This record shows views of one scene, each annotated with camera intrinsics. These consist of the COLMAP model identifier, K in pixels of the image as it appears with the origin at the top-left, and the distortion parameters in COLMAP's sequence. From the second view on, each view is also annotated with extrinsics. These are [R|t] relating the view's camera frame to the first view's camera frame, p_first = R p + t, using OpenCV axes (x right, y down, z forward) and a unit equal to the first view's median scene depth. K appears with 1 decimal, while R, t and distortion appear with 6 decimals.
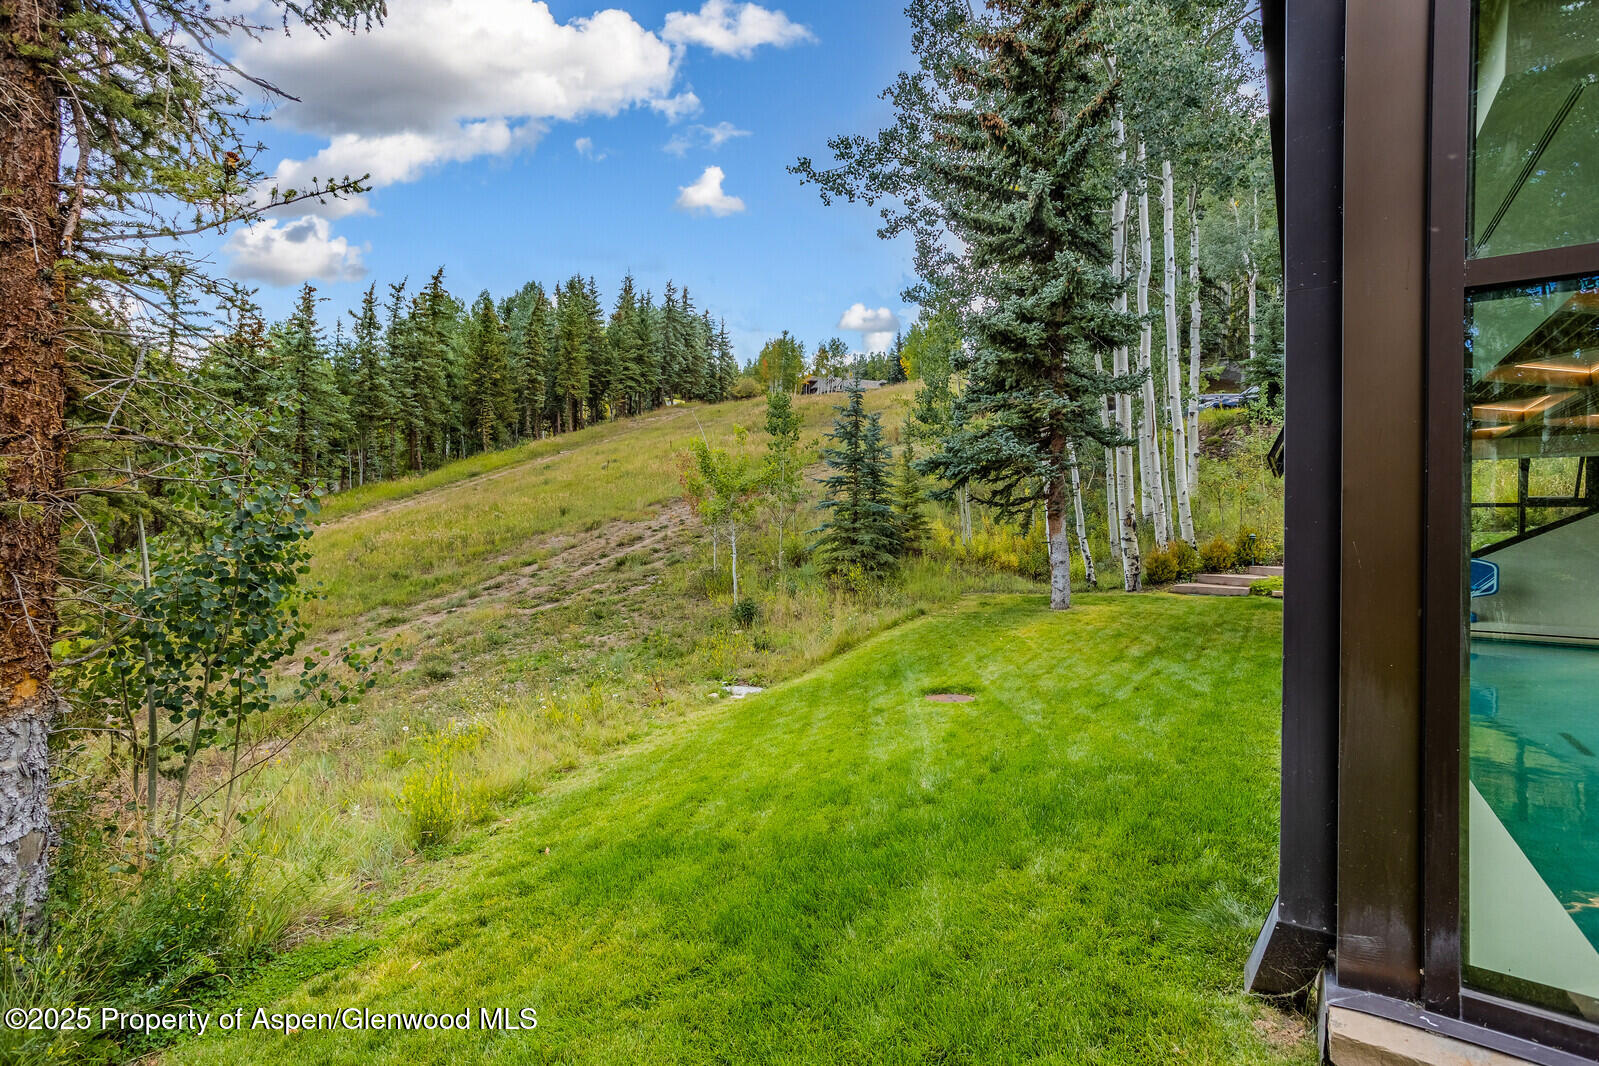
lens RADIAL K [[806.2, 0, 797.3], [0, 806.2, 530.8], [0, 0, 1]] dist [-0.025186, -0.000113]
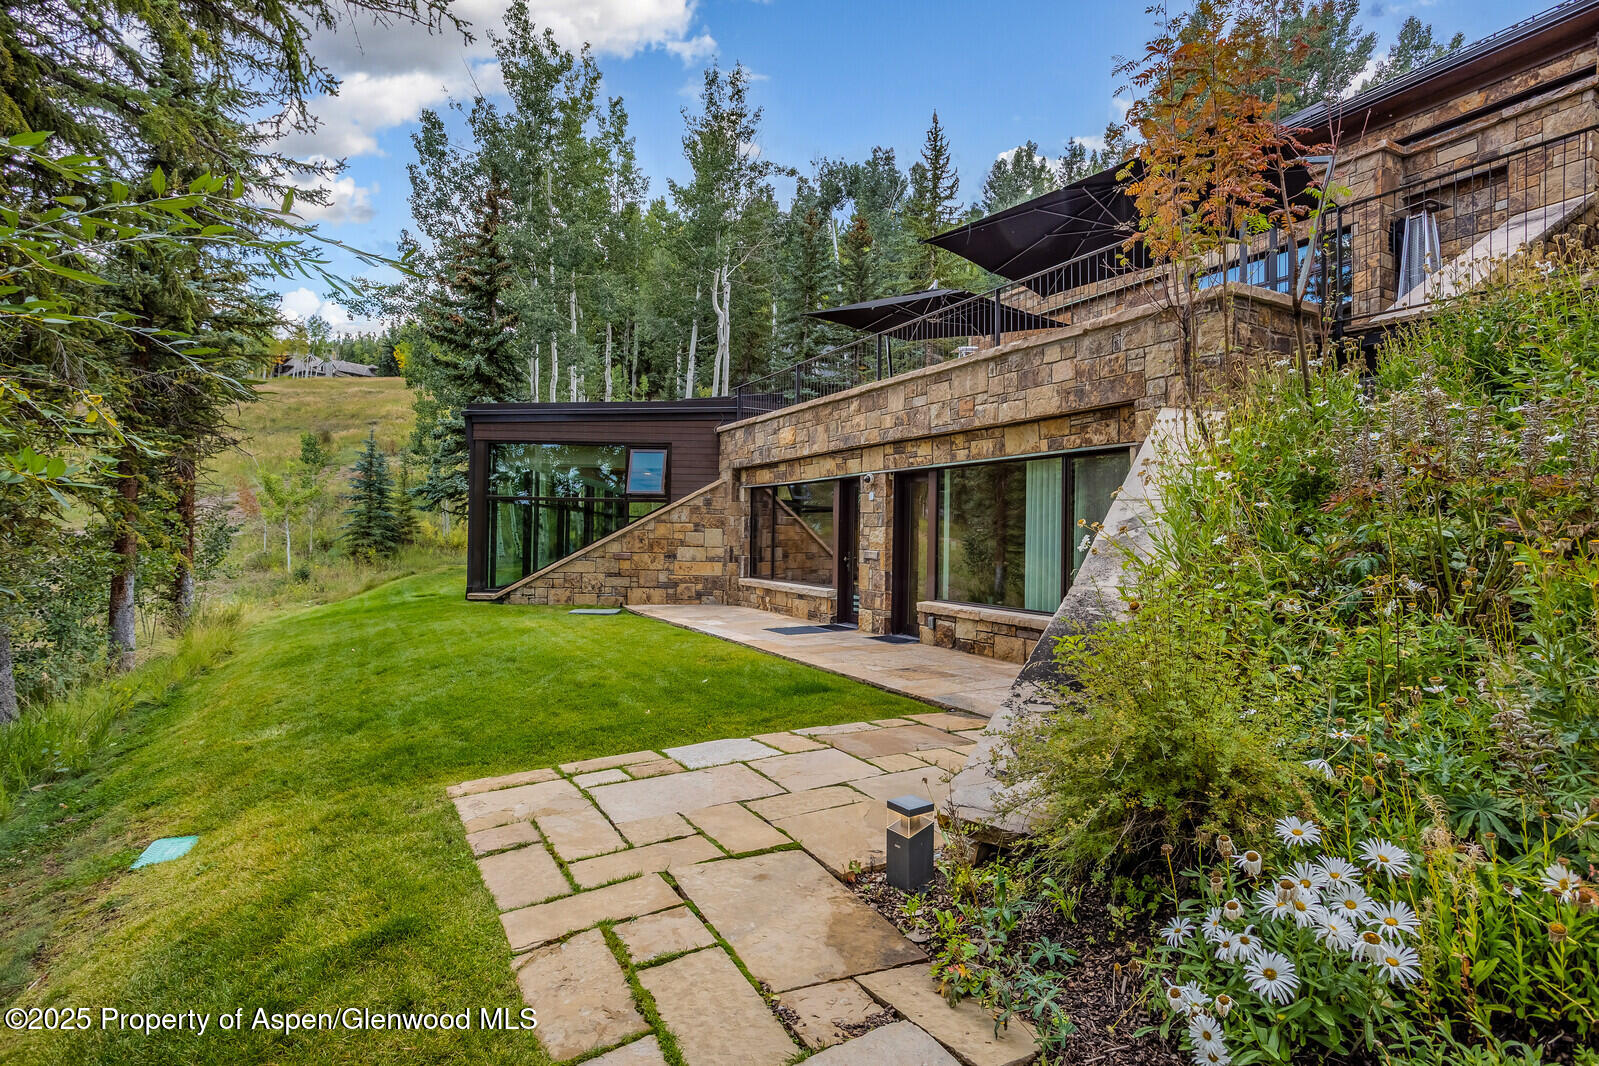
lens RADIAL K [[806.2, 0, 795.0], [0, 806.2, 522.0], [0, 0, 1]] dist [-0.025186, -0.000113]
pose [[0.828025, 0.008075, 0.560633, -0.122112], [-0.005500, 0.999965, -0.006279, -0.006304], [-0.560664, 0.002115, 0.828041, -0.821746]]
